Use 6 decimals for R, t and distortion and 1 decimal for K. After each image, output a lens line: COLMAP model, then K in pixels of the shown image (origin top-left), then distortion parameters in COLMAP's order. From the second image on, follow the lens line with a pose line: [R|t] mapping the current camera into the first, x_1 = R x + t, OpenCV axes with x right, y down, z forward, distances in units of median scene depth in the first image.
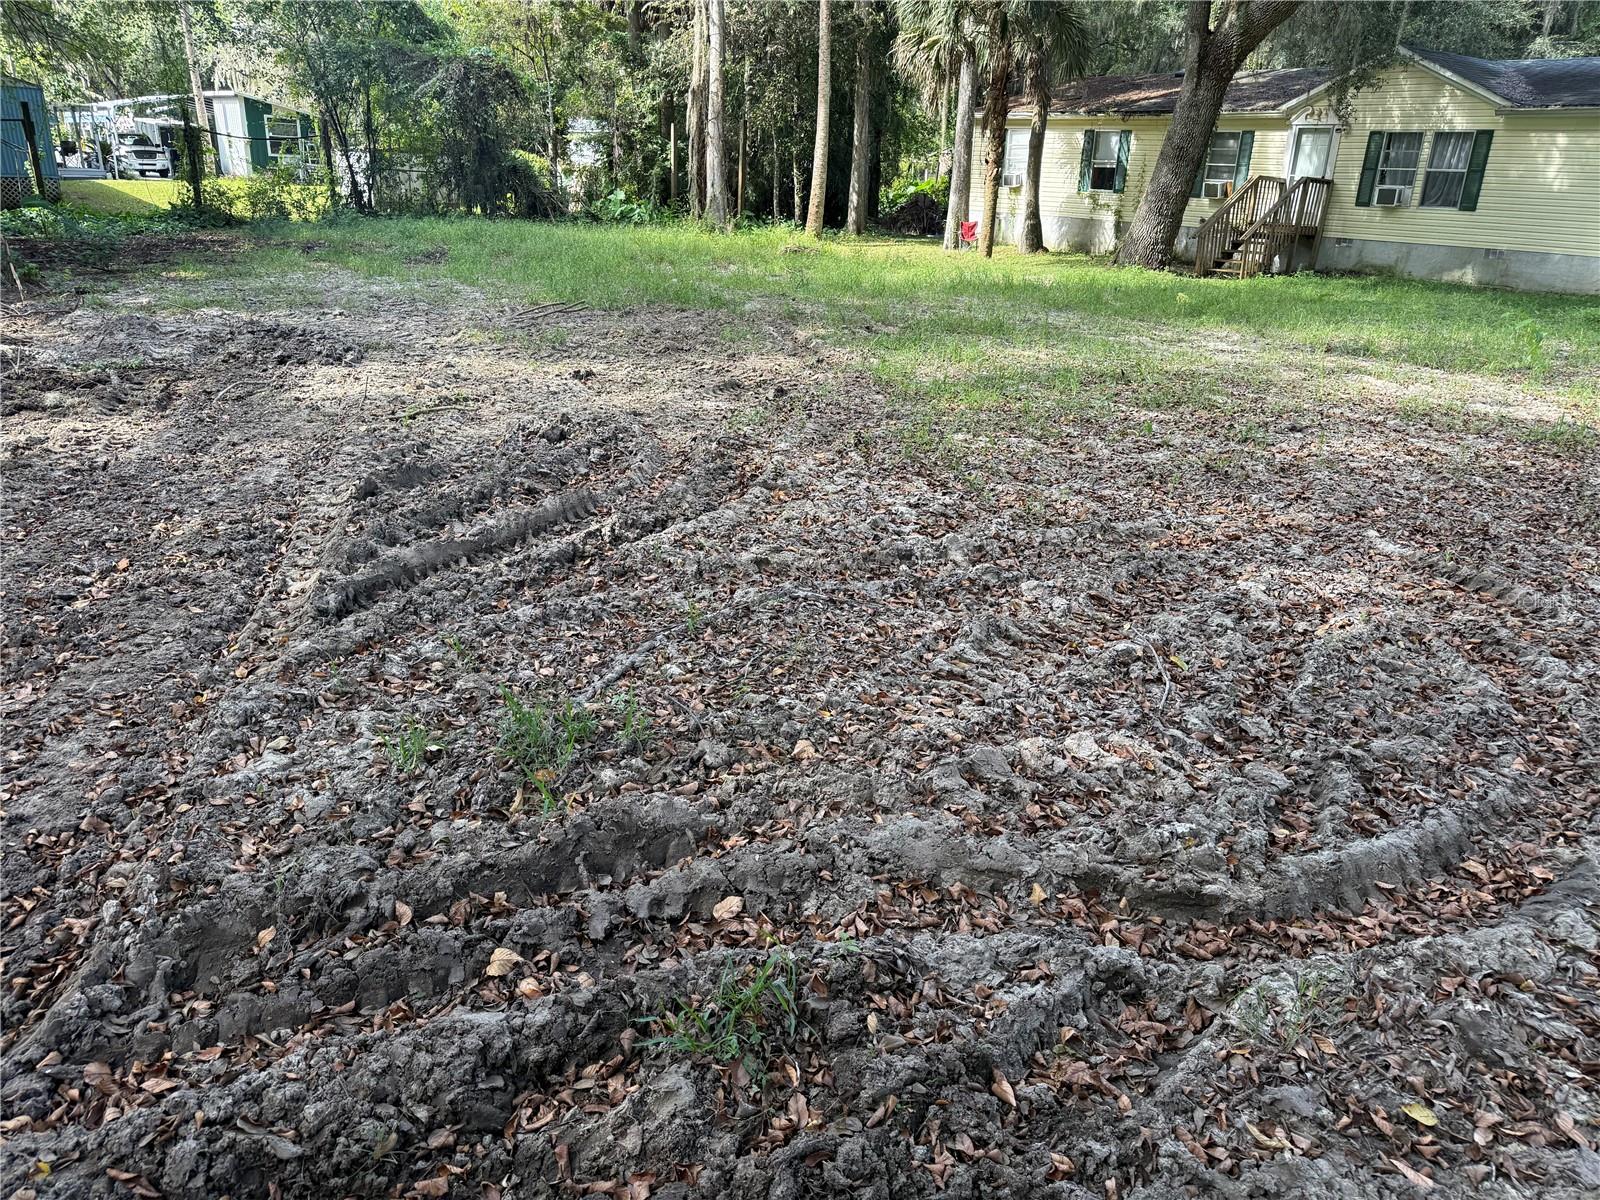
lens RADIAL K [[1107.0, 0, 800.0], [0, 1107.0, 600.0], [0, 0, 1]] dist [0.001837, -0.025723]
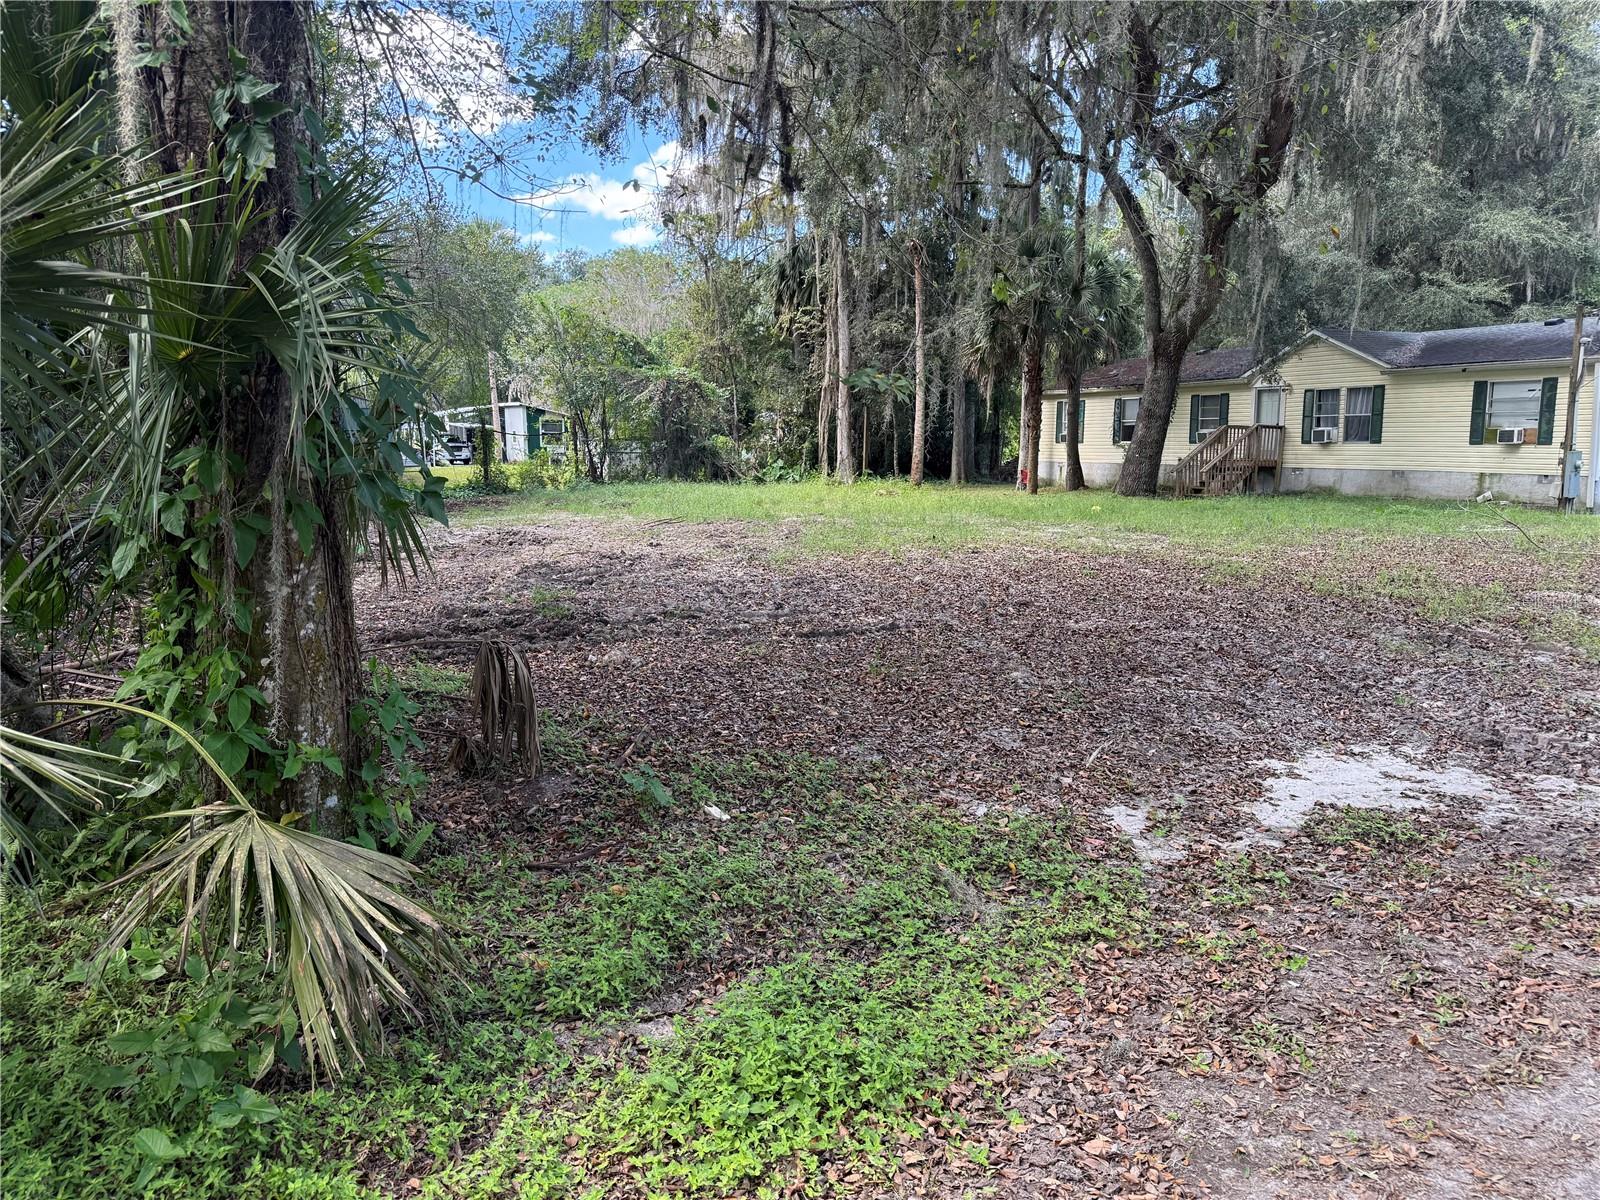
lens RADIAL K [[1107.0, 0, 800.0], [0, 1107.0, 600.0], [0, 0, 1]] dist [0.001837, -0.025723]
pose [[0.978200, -0.017075, -0.206964, 0.150254], [-0.030722, 0.973749, -0.225542, 0.105958], [0.205382, 0.226984, 0.951996, -0.253286]]
